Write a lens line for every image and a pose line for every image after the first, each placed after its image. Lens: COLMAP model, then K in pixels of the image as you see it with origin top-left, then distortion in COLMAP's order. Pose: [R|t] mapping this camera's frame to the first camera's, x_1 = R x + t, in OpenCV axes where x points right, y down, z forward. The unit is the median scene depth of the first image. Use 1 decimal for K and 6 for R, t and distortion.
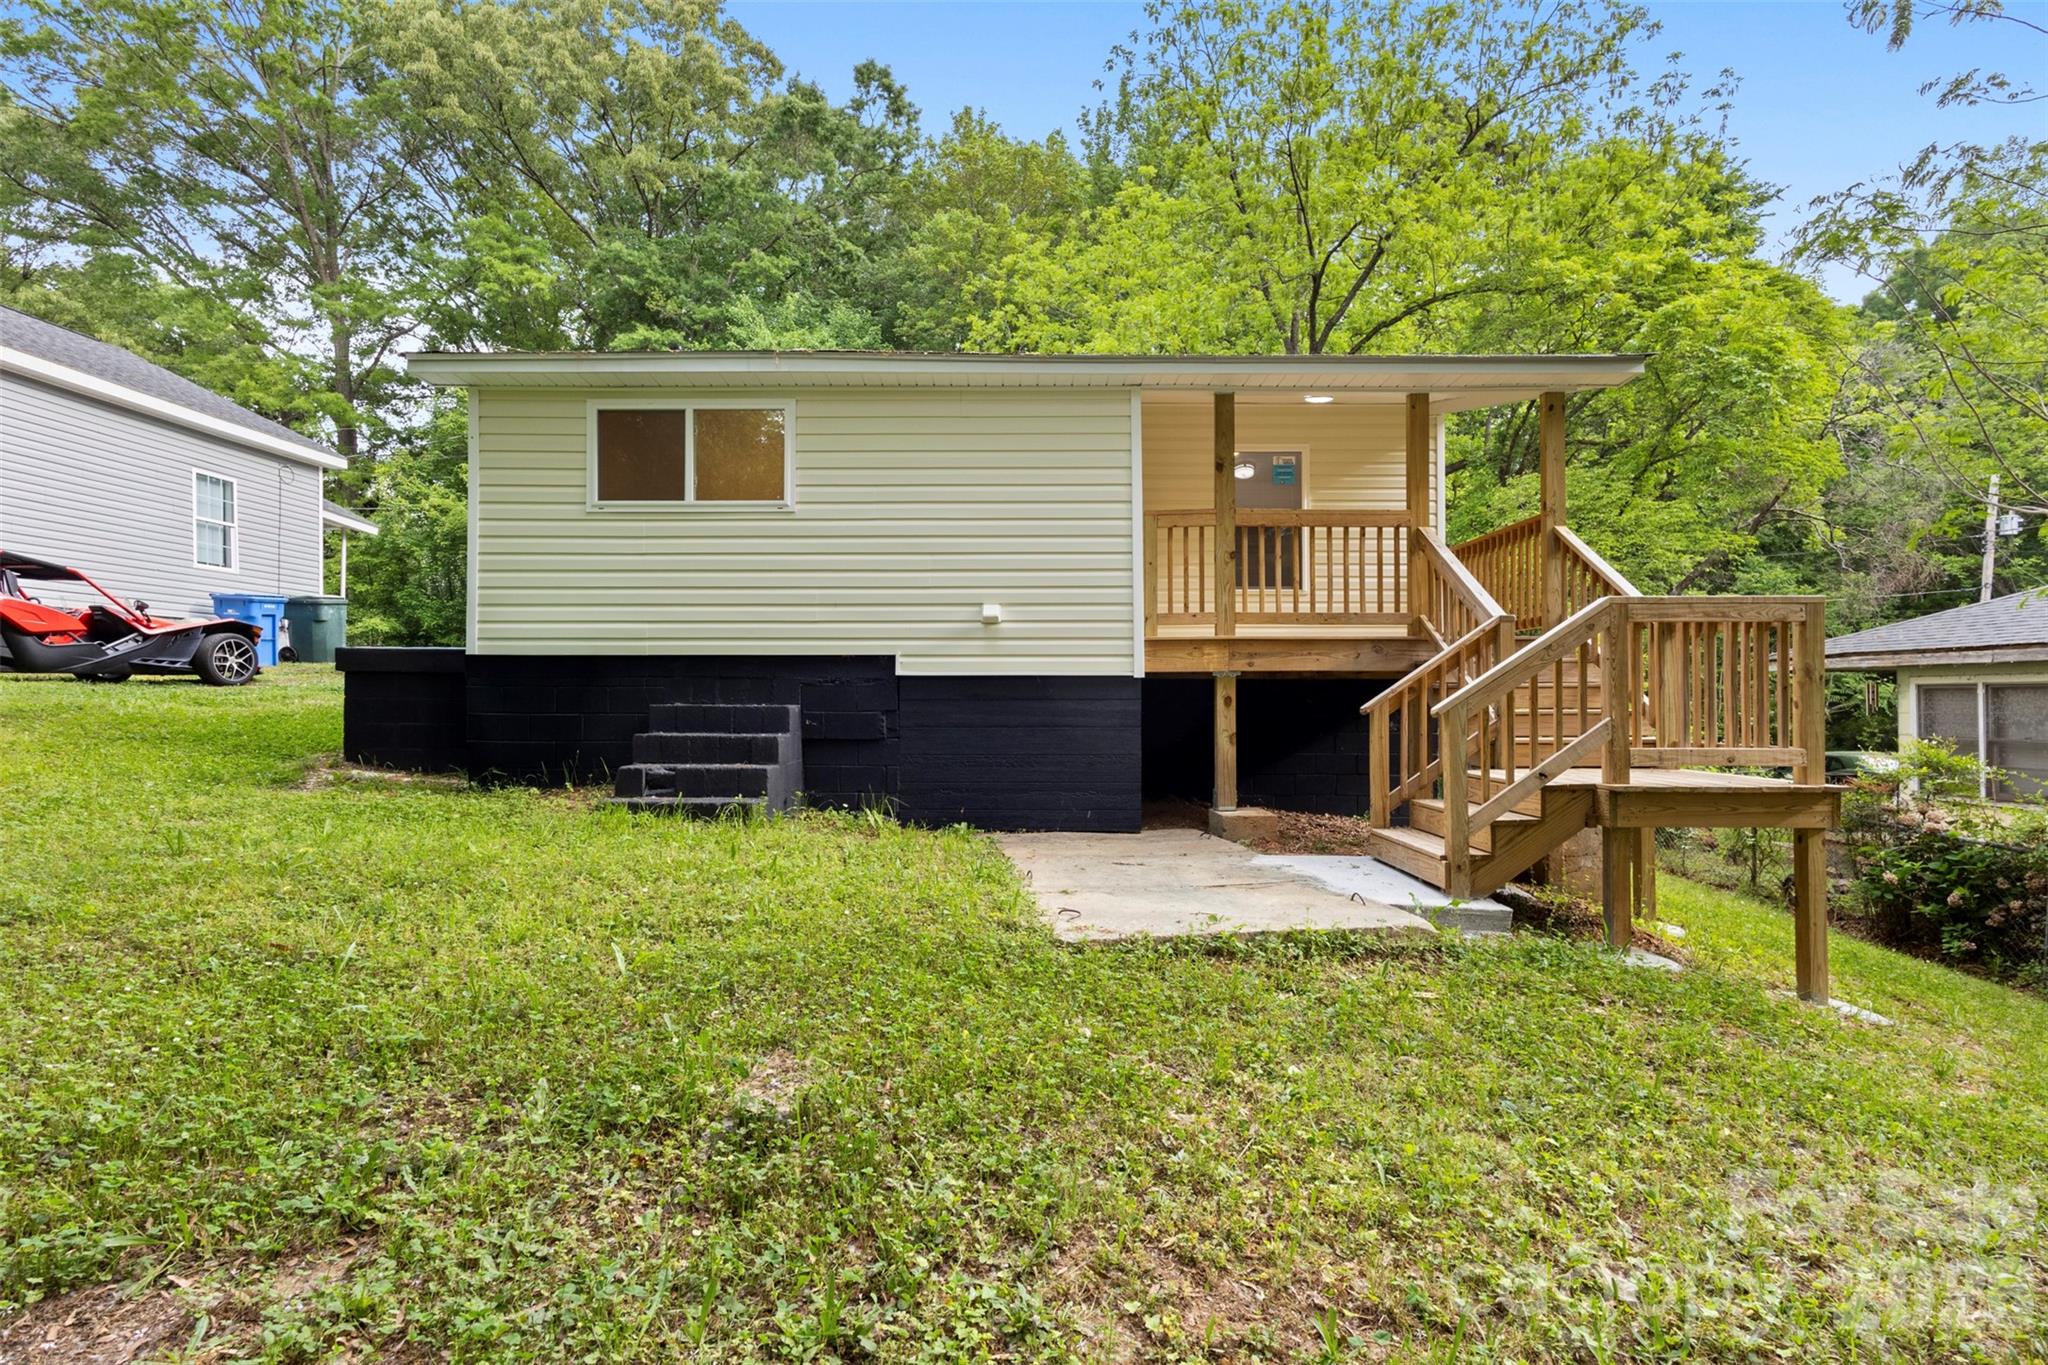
lens RADIAL K [[950.1, 0, 1021.4], [0, 950.1, 686.7], [0, 0, 1]] dist [0.005768, -0.001098]
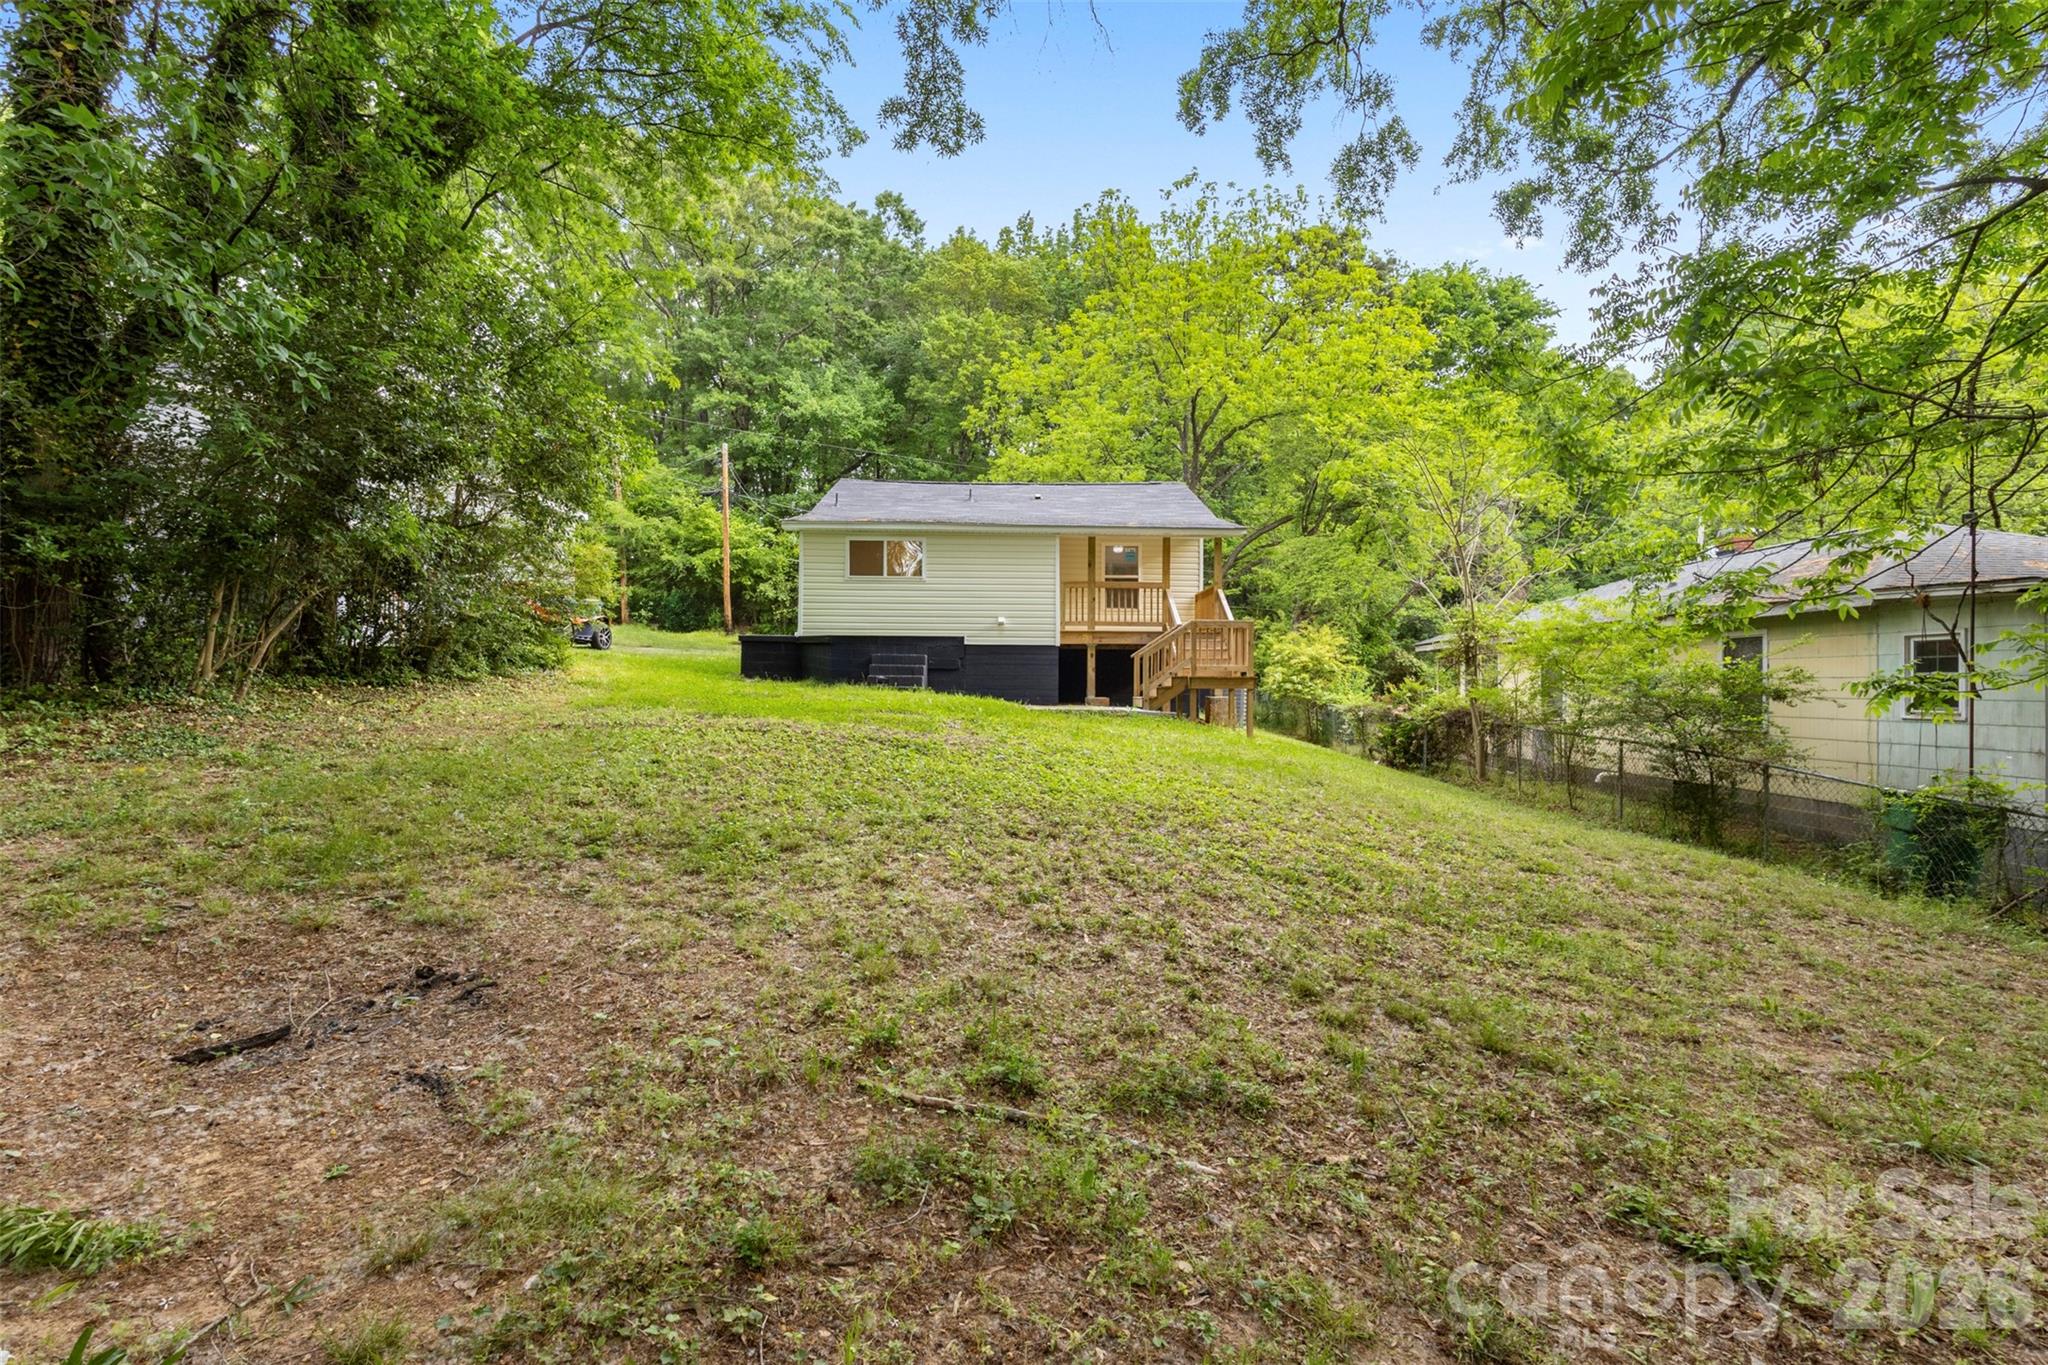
lens RADIAL K [[950.1, 0, 1030.5], [0, 950.1, 680.8], [0, 0, 1]] dist [0.005768, -0.001098]
pose [[0.998991, 0.008283, 0.044133, -0.055954], [-0.008522, 0.999950, 0.005237, 0.063546], [-0.044087, -0.005608, 0.999012, -1.394810]]
